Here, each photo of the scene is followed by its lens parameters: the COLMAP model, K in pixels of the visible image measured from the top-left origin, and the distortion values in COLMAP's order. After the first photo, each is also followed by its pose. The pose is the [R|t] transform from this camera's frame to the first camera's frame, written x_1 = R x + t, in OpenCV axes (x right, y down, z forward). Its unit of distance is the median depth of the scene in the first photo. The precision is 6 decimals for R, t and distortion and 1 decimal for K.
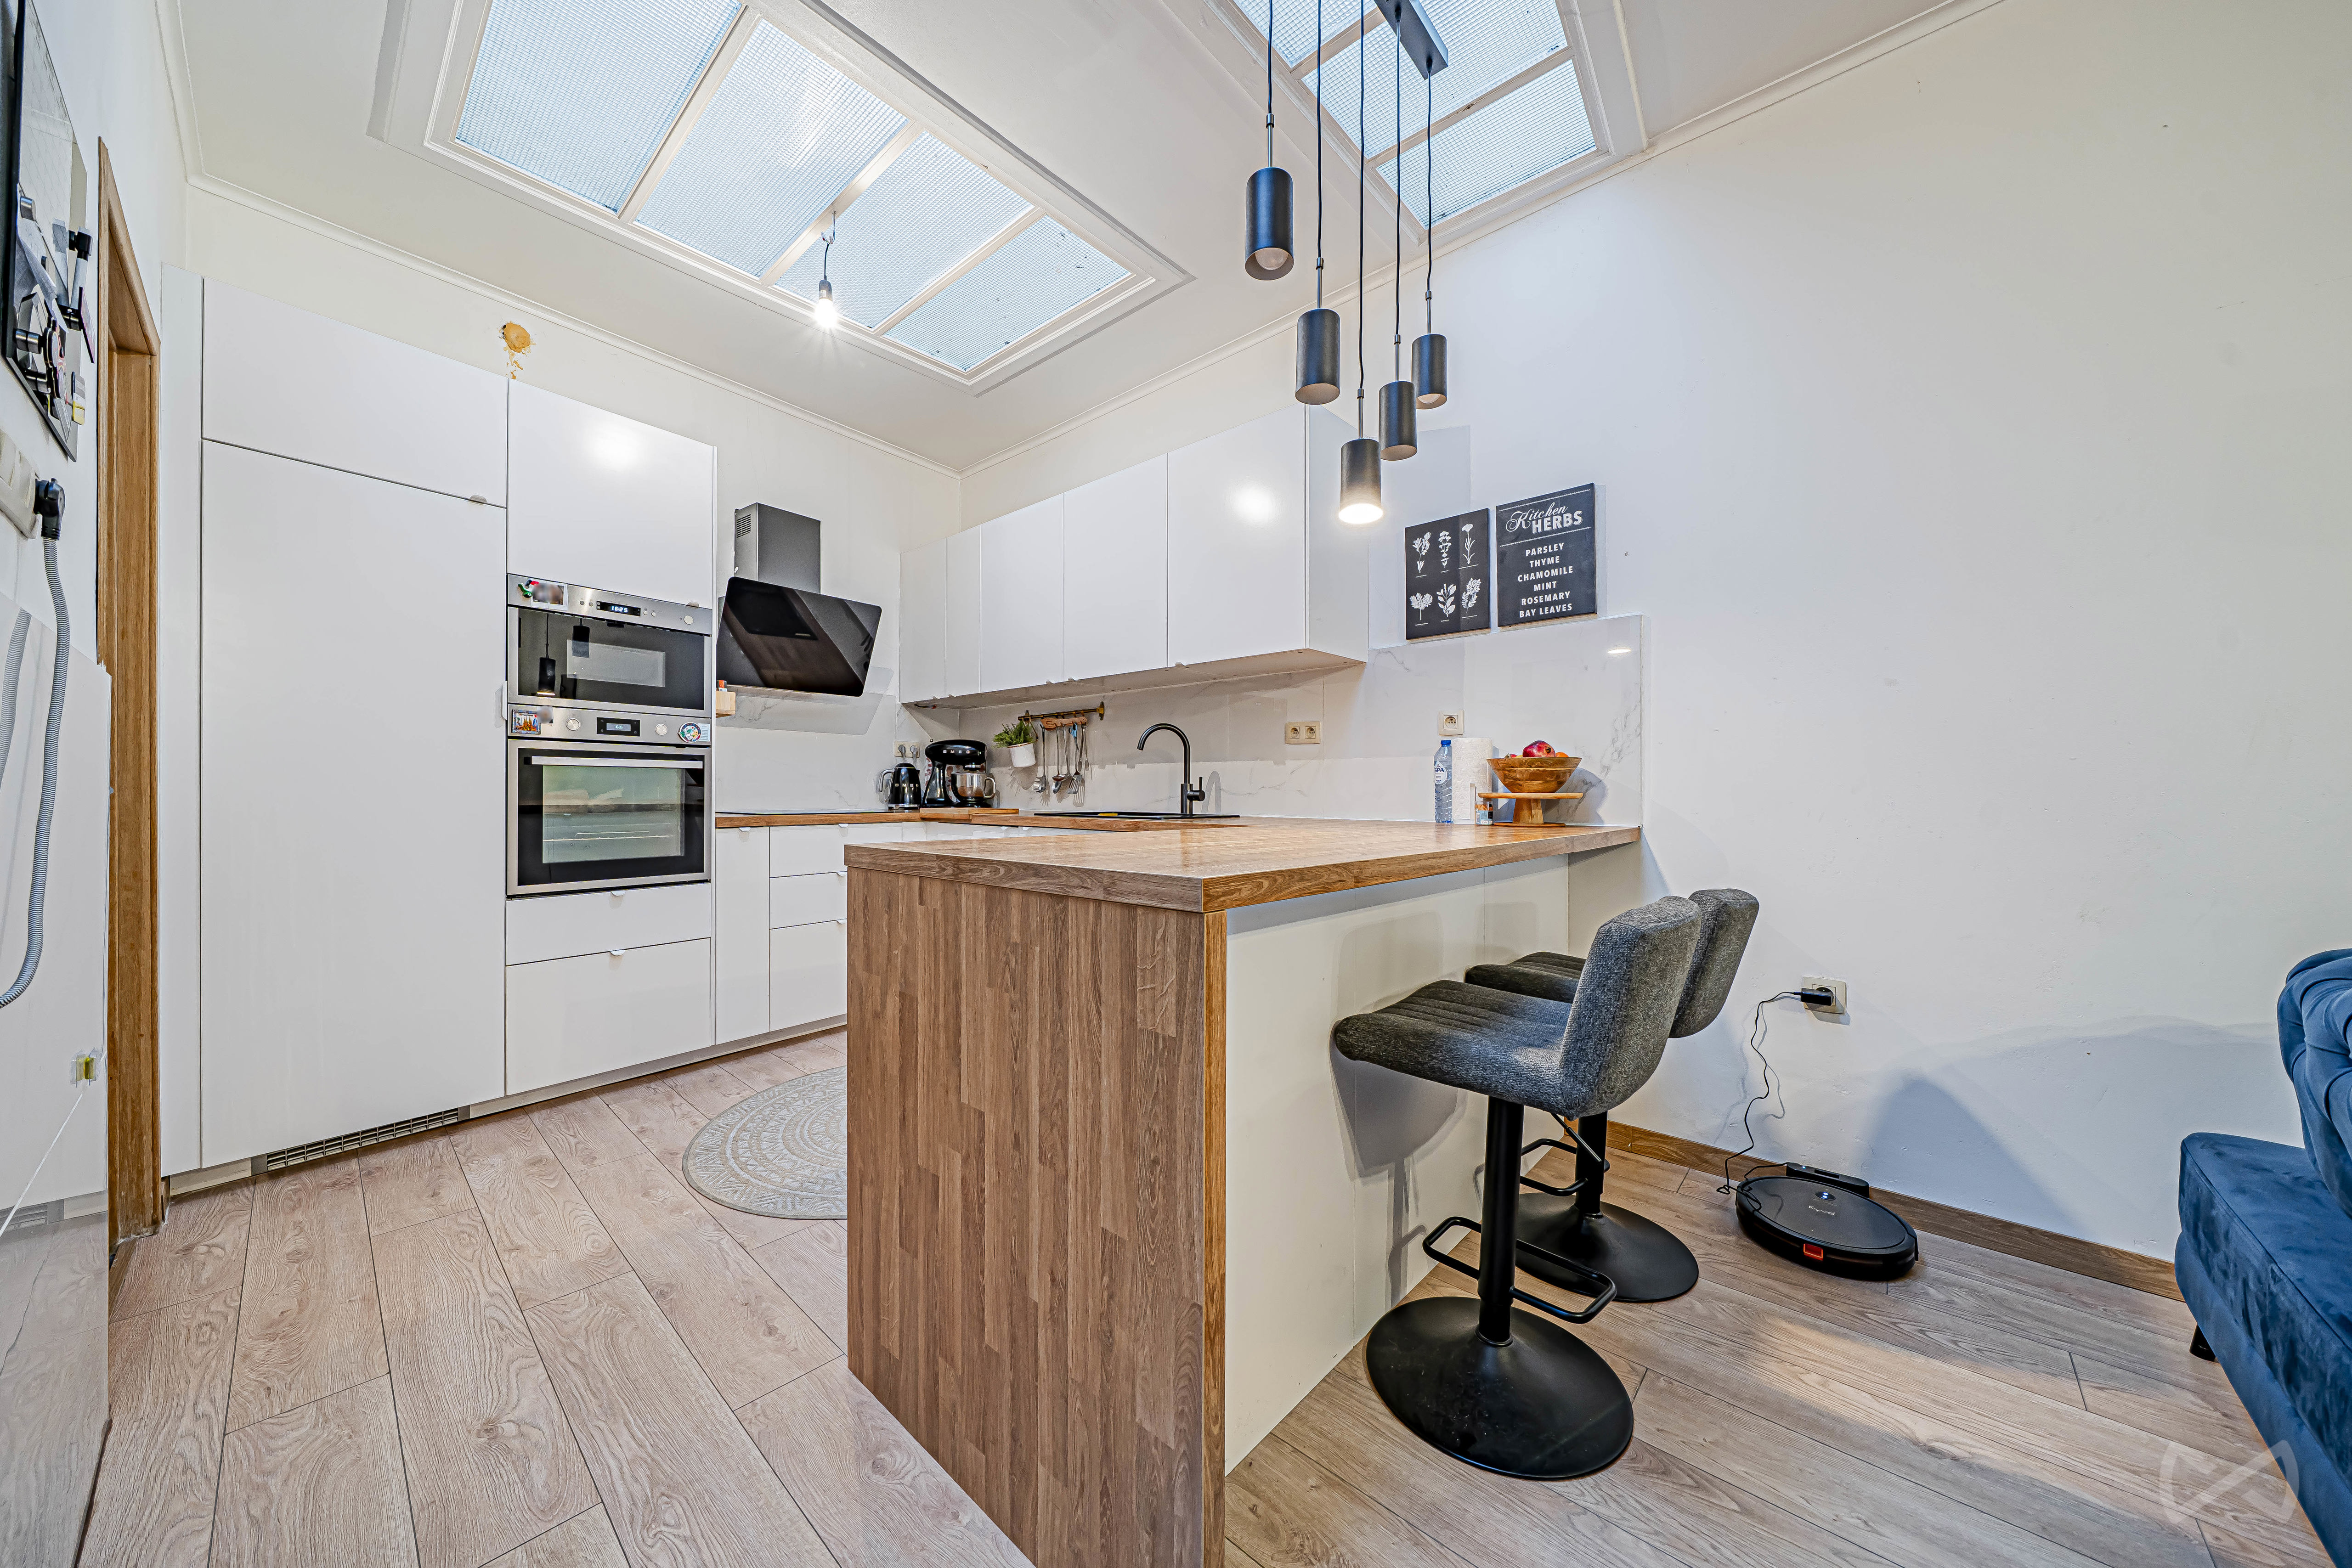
lens RADIAL K [[790.1, 0, 1162.1], [0, 790.1, 795.0], [0, 0, 1]] dist [-0.000255, -0.000200]
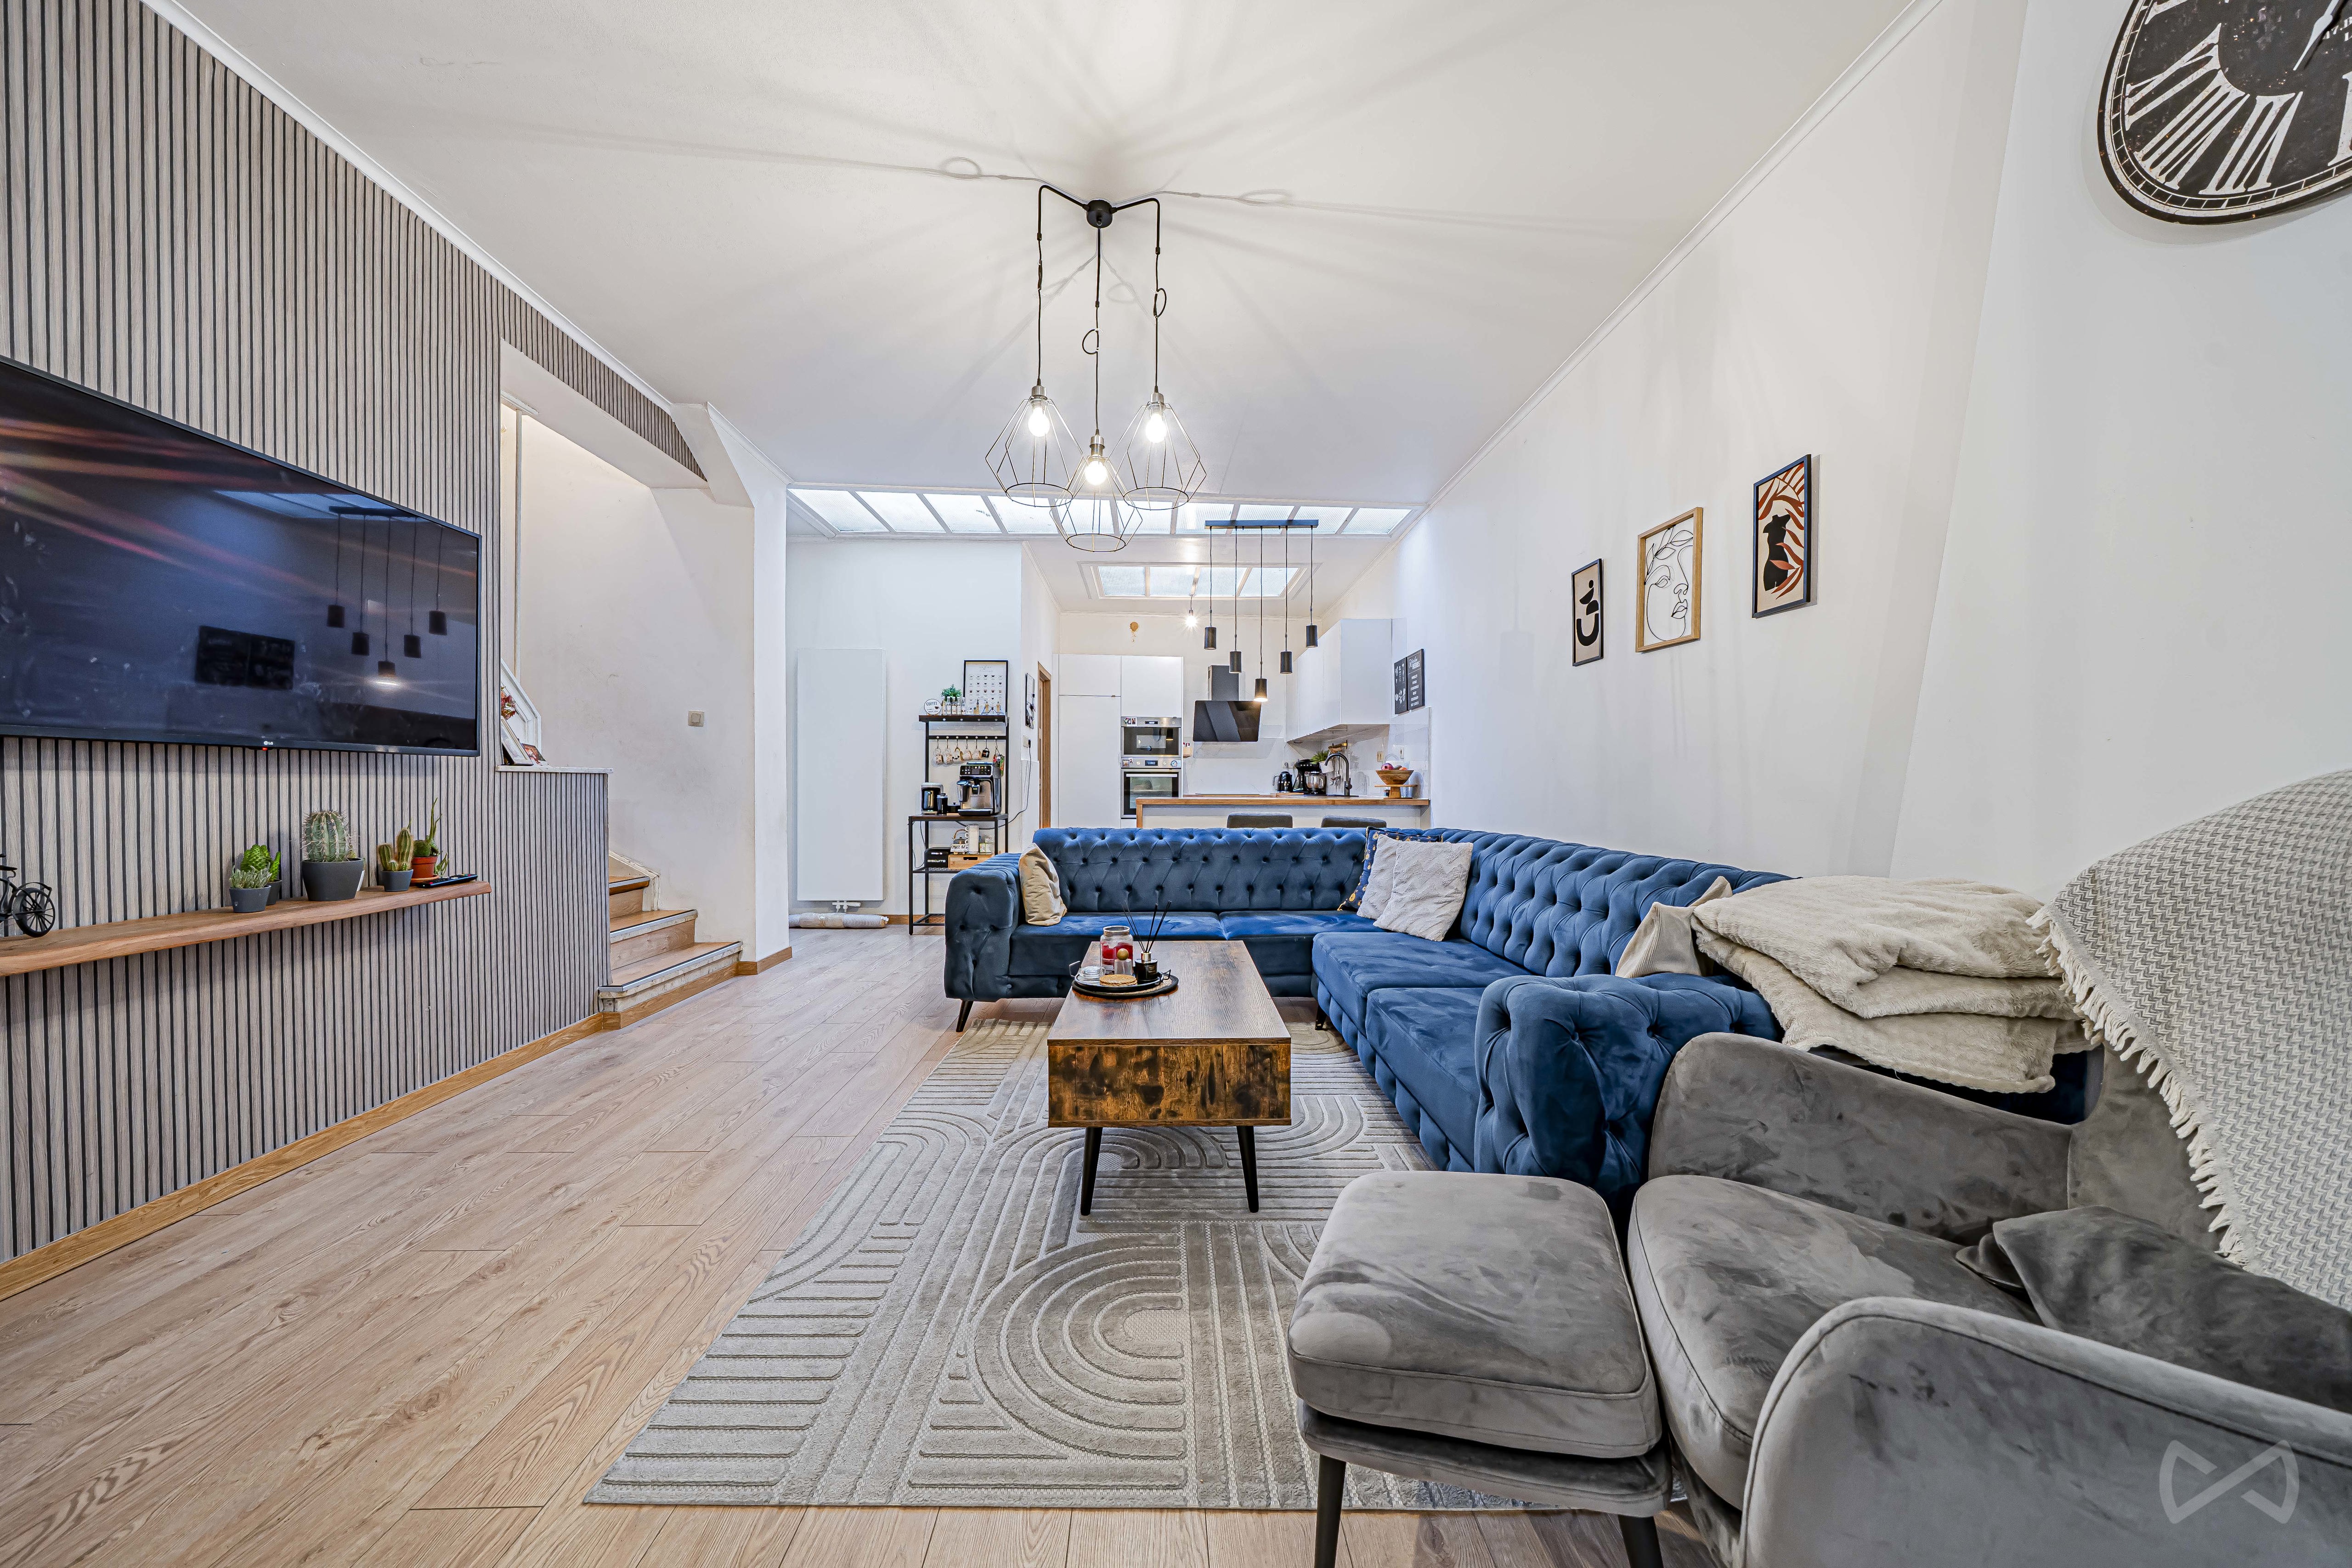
lens RADIAL K [[794.1, 0, 1182.3], [0, 794.1, 792.5], [0, 0, 1]] dist [-0.000349, -0.001493]
pose [[0.687653, 0.009986, -0.725971, 1.255511], [-0.001523, 0.999923, 0.012312, -0.012892], [0.726038, -0.007361, 0.687615, -0.764726]]
